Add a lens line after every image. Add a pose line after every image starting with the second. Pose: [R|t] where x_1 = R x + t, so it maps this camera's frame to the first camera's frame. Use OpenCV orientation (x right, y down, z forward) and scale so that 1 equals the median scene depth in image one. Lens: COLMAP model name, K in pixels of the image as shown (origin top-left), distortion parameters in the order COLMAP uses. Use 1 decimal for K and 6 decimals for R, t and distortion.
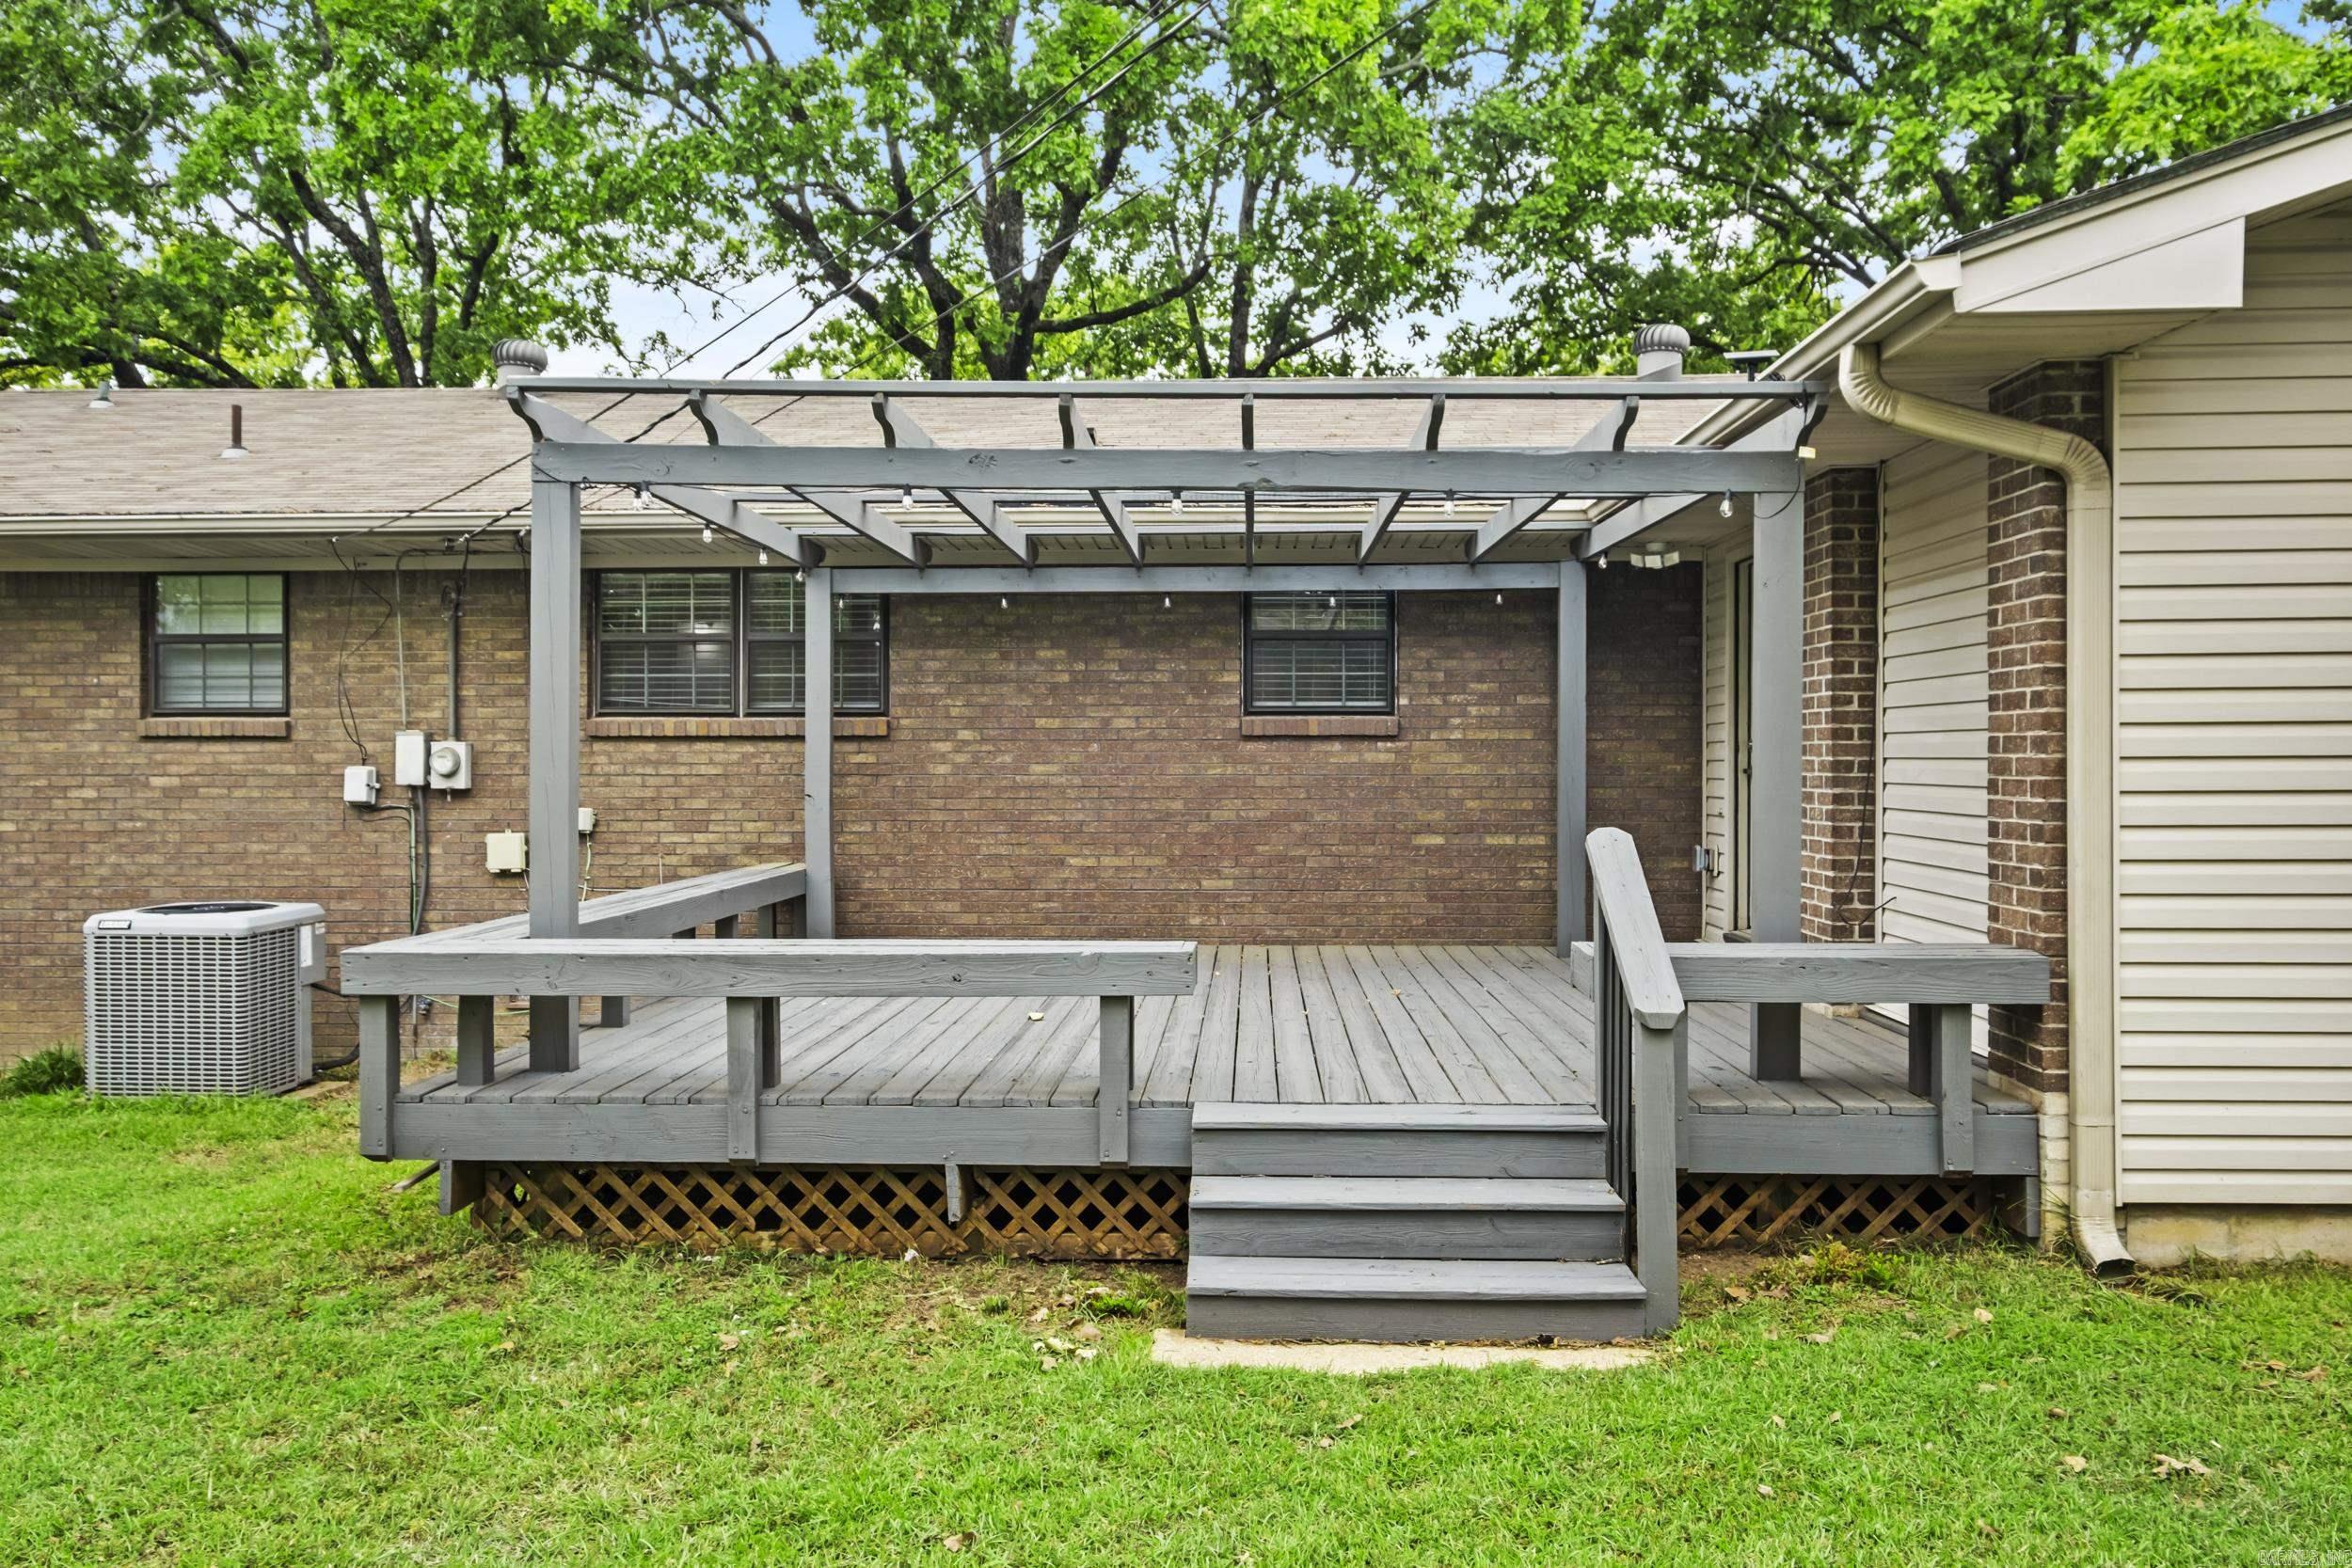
lens RADIAL K [[1770.4, 0, 1180.4], [0, 1770.4, 786.3], [0, 0, 1]] dist [0.007423, 0.001647]
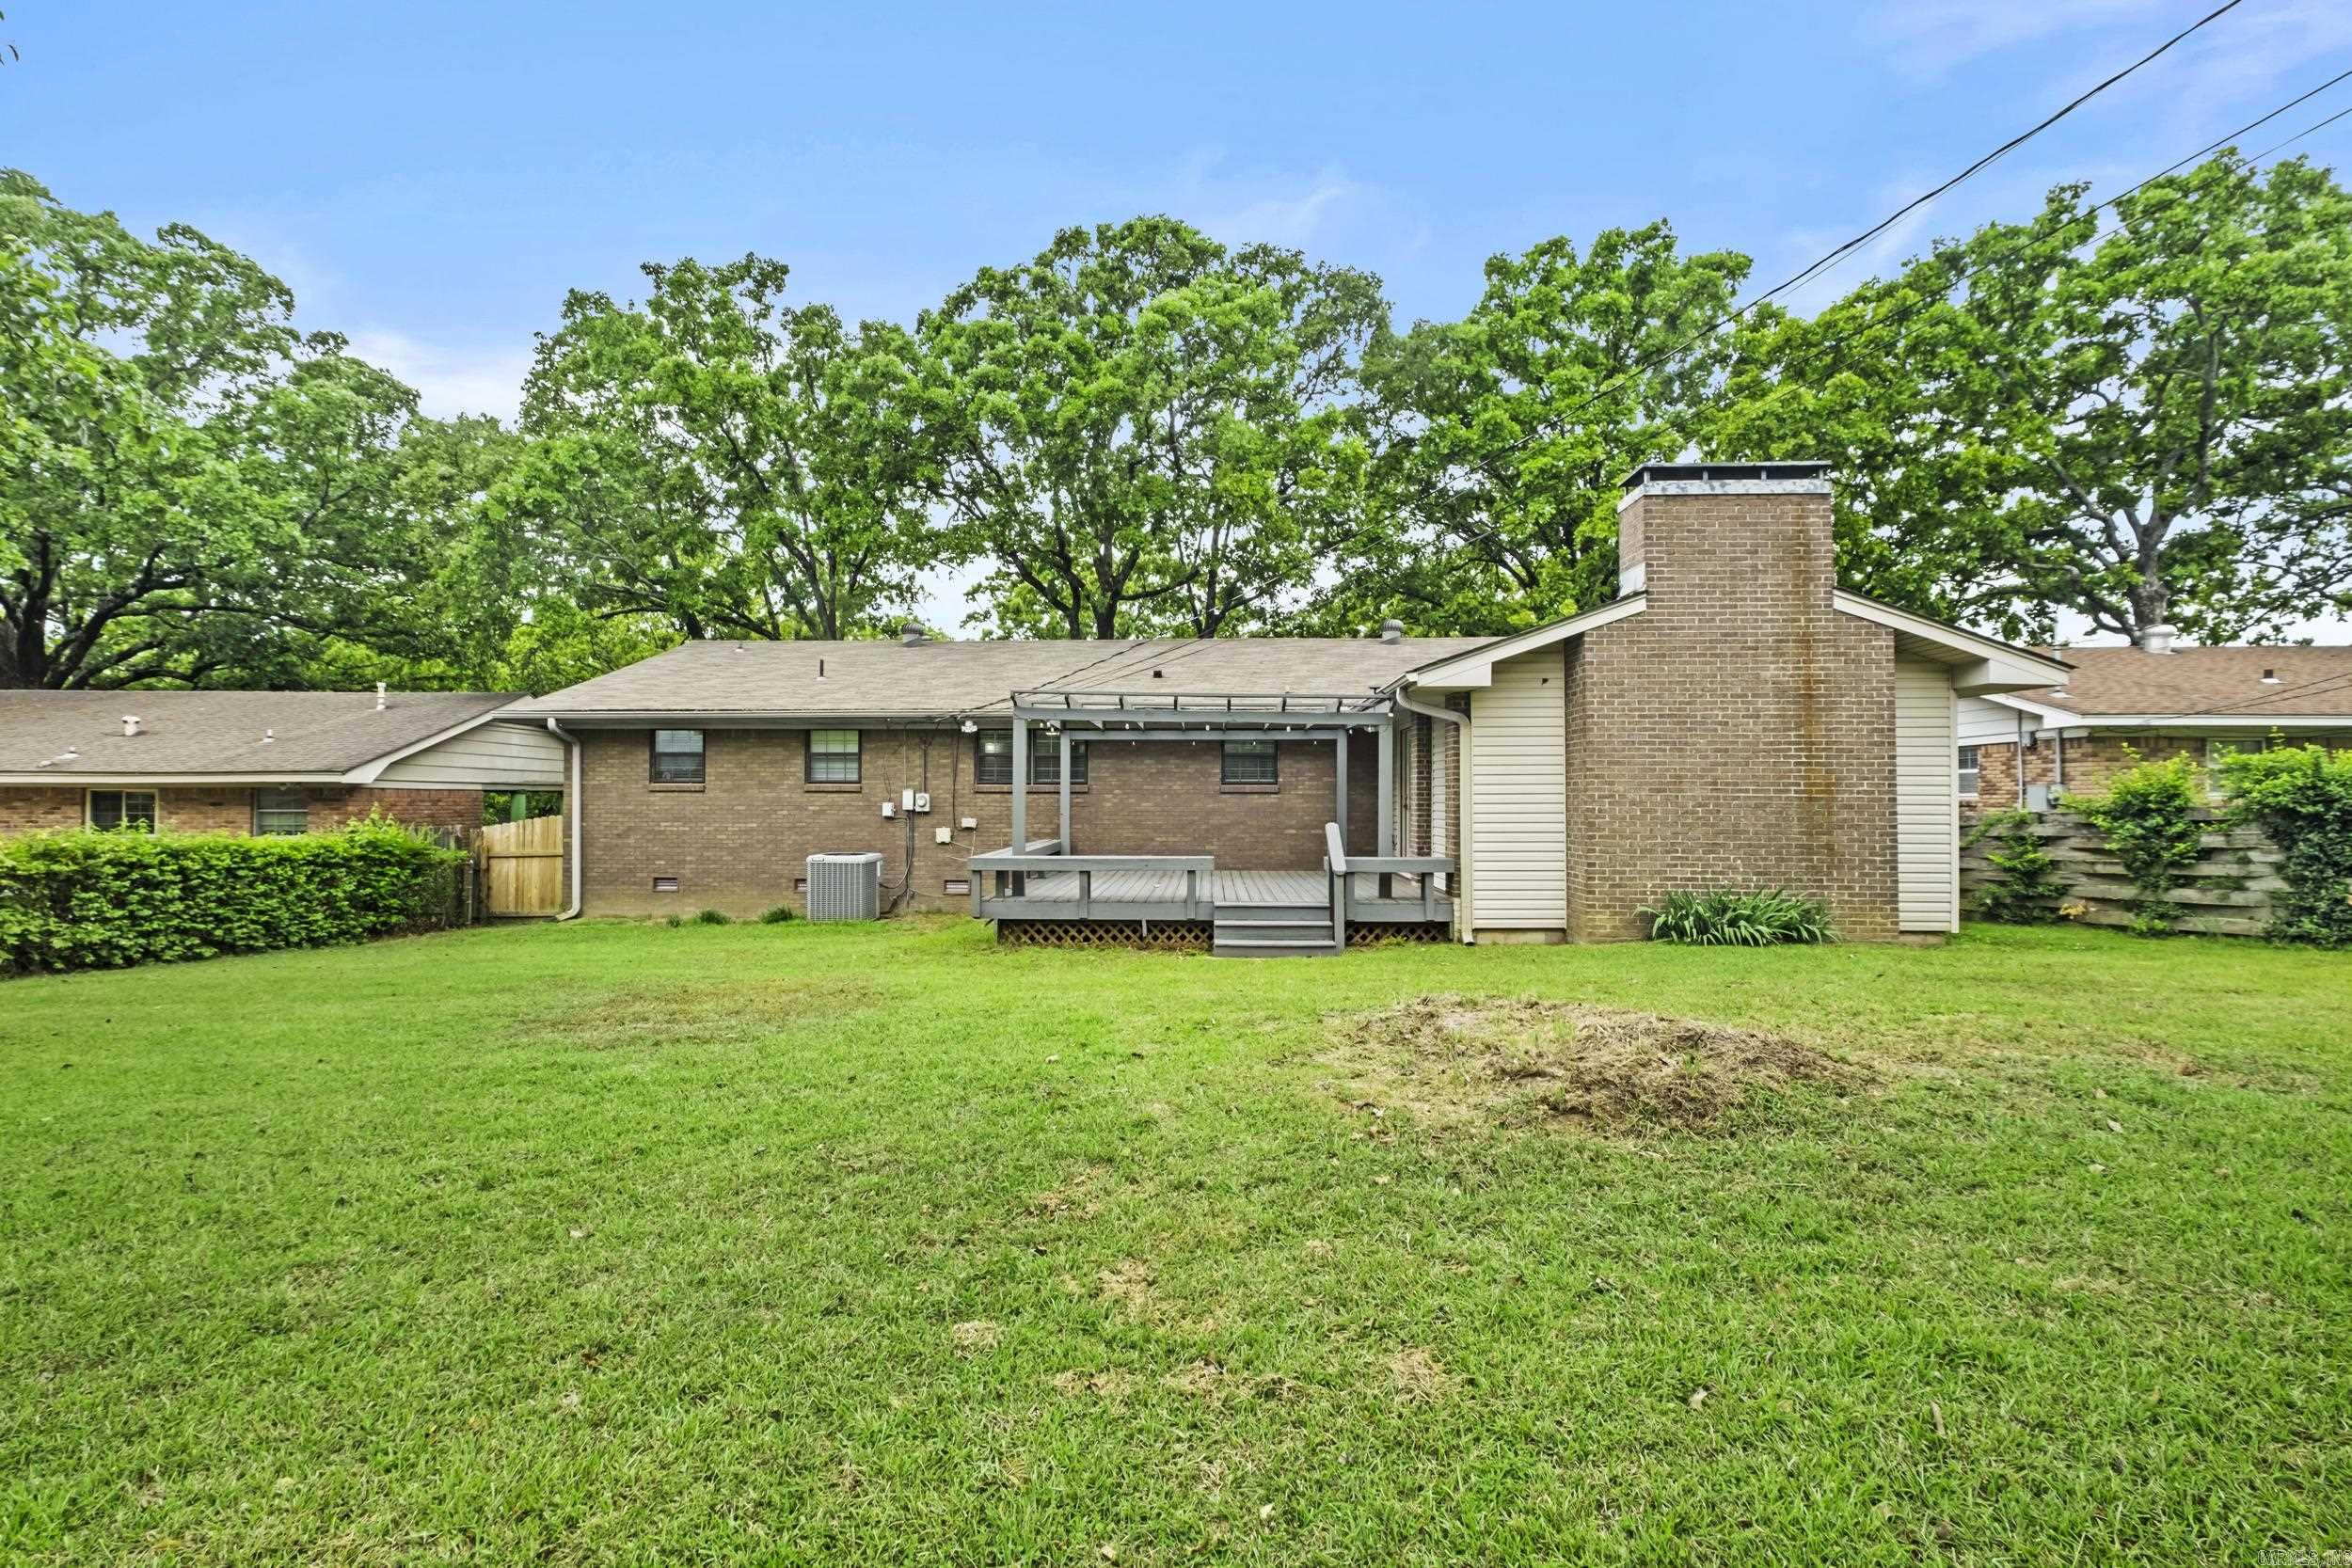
lens RADIAL K [[1039.8, 0, 1164.0], [0, 1039.8, 786.7], [0, 0, 1]] dist [-0.007442, -0.000200]
pose [[0.999992, 0.002706, -0.002893, -0.048855], [-0.002775, 0.999706, -0.024067, 0.001448], [0.002827, 0.024075, 0.999706, -0.603872]]
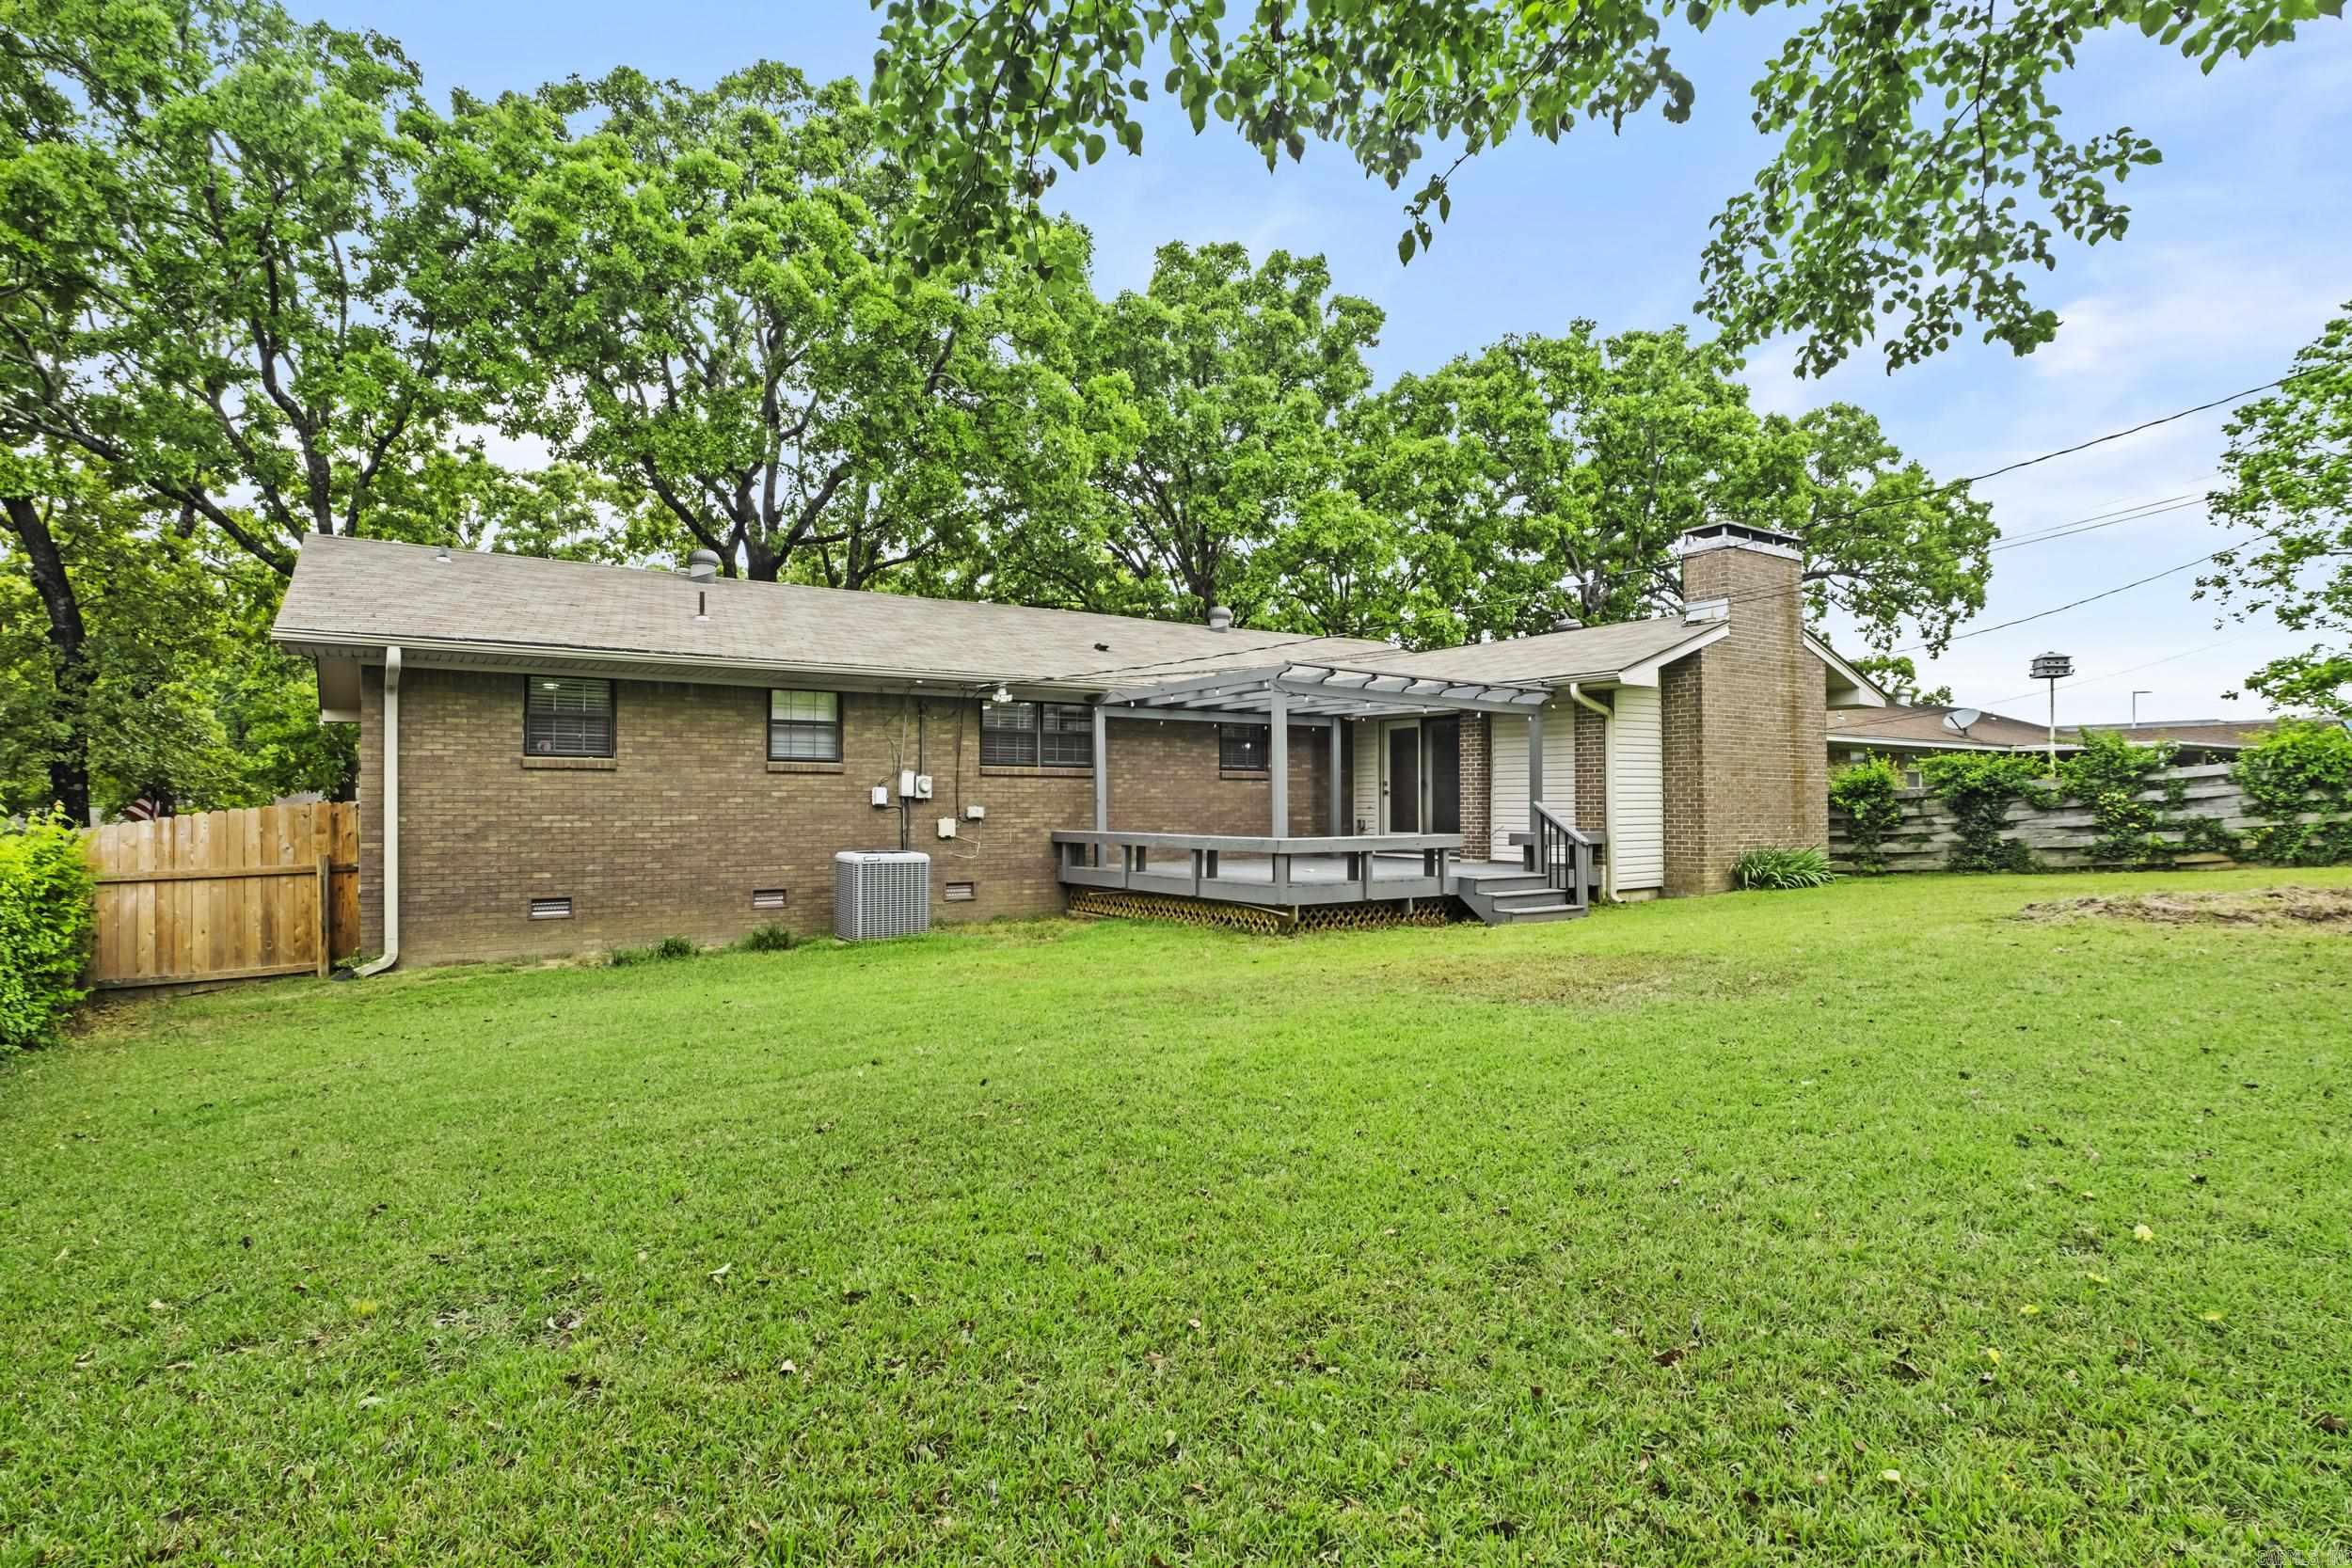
lens RADIAL K [[1225.0, 0, 1174.0], [0, 1225.0, 785.8], [0, 0, 1]] dist [0.005305, 0.001297]
pose [[0.794412, 0.009862, 0.607299, -1.149871], [0.009043, 0.999565, -0.028062, 0.033236], [-0.607311, 0.027784, 0.793978, -0.377317]]
